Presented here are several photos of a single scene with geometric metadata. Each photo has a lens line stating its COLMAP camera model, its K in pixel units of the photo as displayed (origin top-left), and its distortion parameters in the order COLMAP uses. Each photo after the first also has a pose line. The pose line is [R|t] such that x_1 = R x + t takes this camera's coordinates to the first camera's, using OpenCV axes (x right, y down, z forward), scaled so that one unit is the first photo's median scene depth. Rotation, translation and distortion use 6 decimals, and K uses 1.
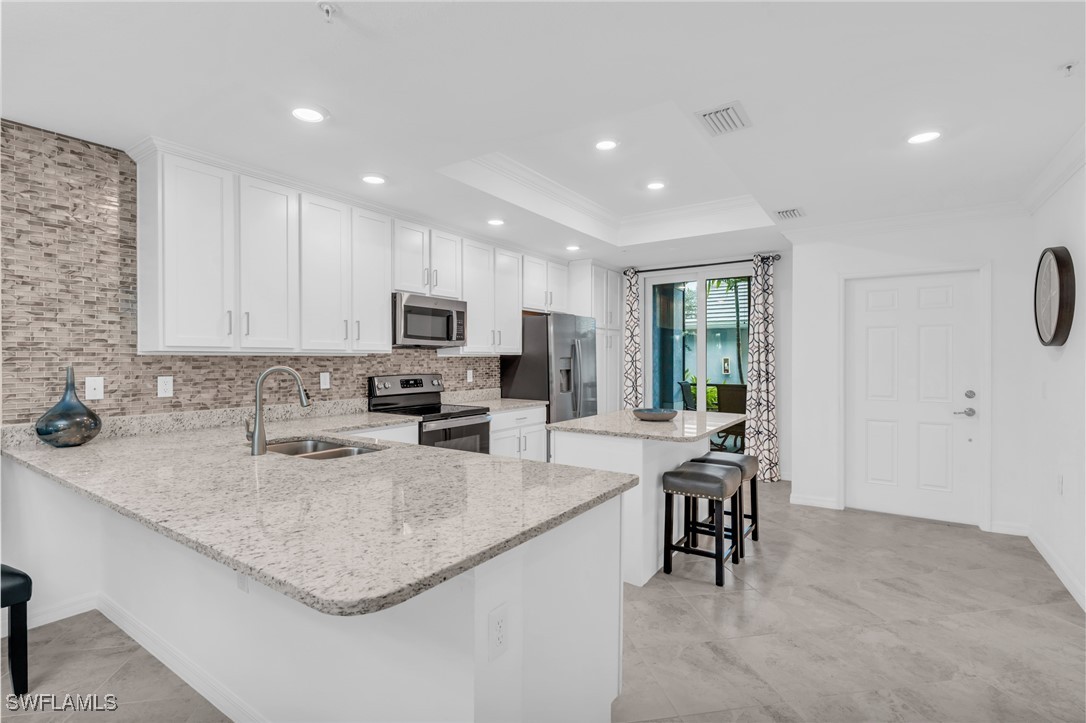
lens RADIAL K [[504.1, 0, 535.7], [0, 504.1, 359.9], [0, 0, 1]] dist [-0.009510, 0.002348]
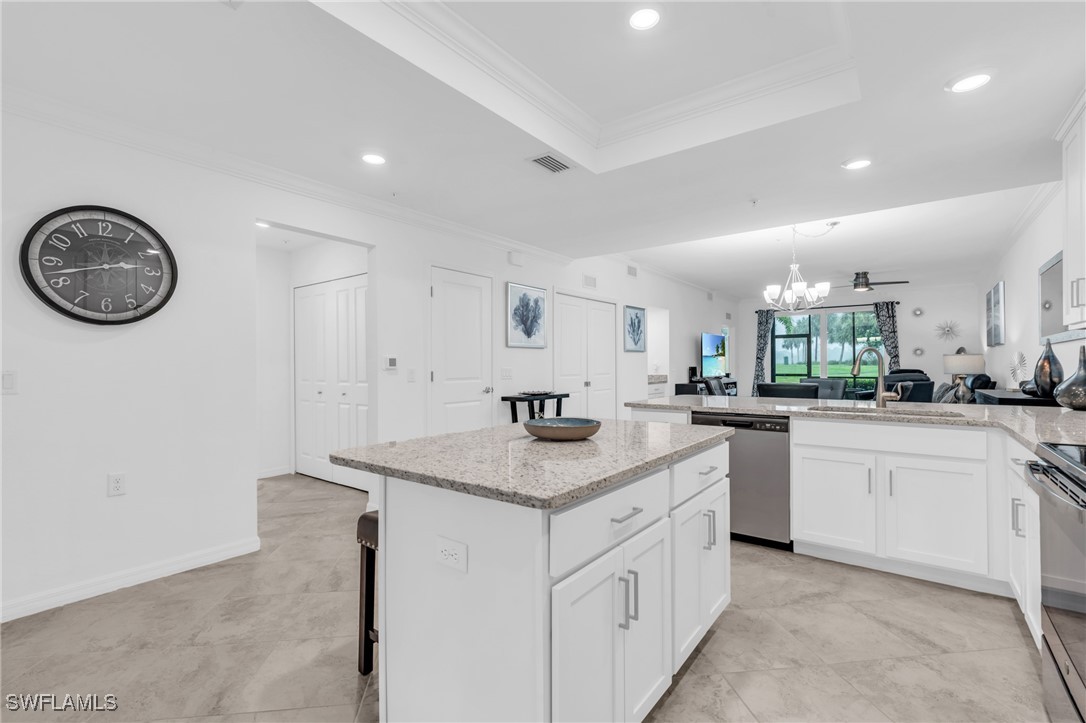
lens RADIAL K [[483.1, 0, 539.7], [0, 483.1, 364.0], [0, 0, 1]] dist [-0.007809, 0.001853]
pose [[-0.999012, 0.003616, 0.044289, 0.199387], [0.003714, 0.999991, 0.002125, 0.028962], [-0.044281, 0.002287, -0.999017, 1.293157]]
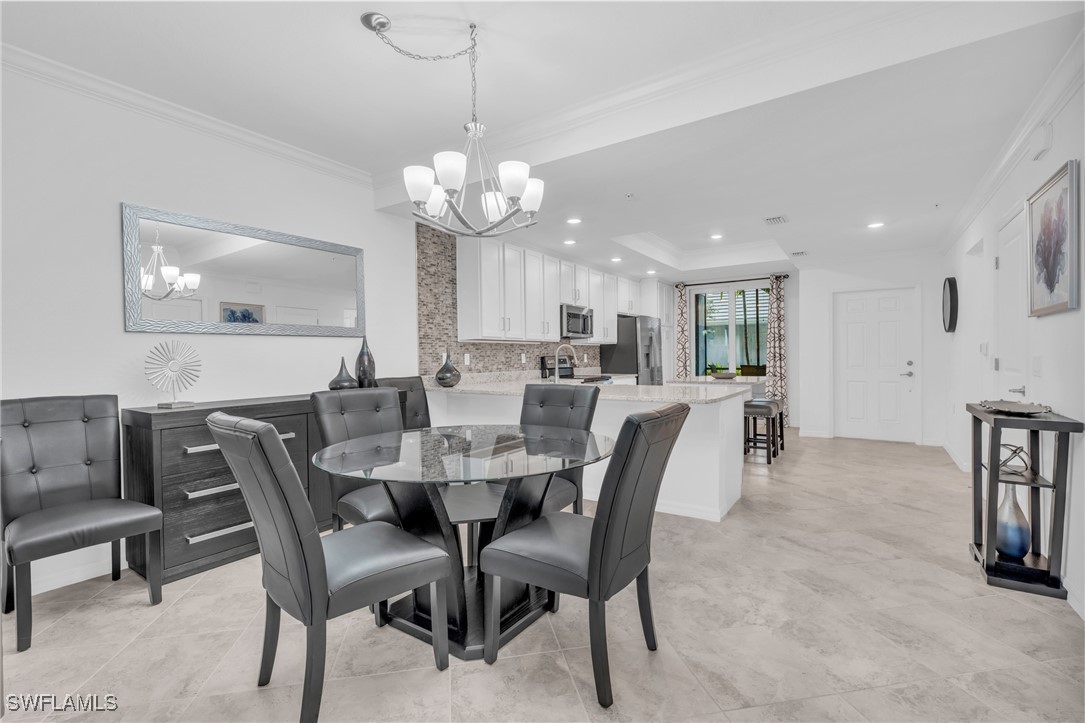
lens RADIAL K [[482.7, 0, 537.4], [0, 482.7, 360.6], [0, 0, 1]] dist [-0.007809, 0.001853]
pose [[0.999876, -0.011192, 0.011079, -0.347525], [0.011128, 0.999921, 0.005827, 0.035210], [-0.011143, -0.005703, 0.999922, -0.526054]]
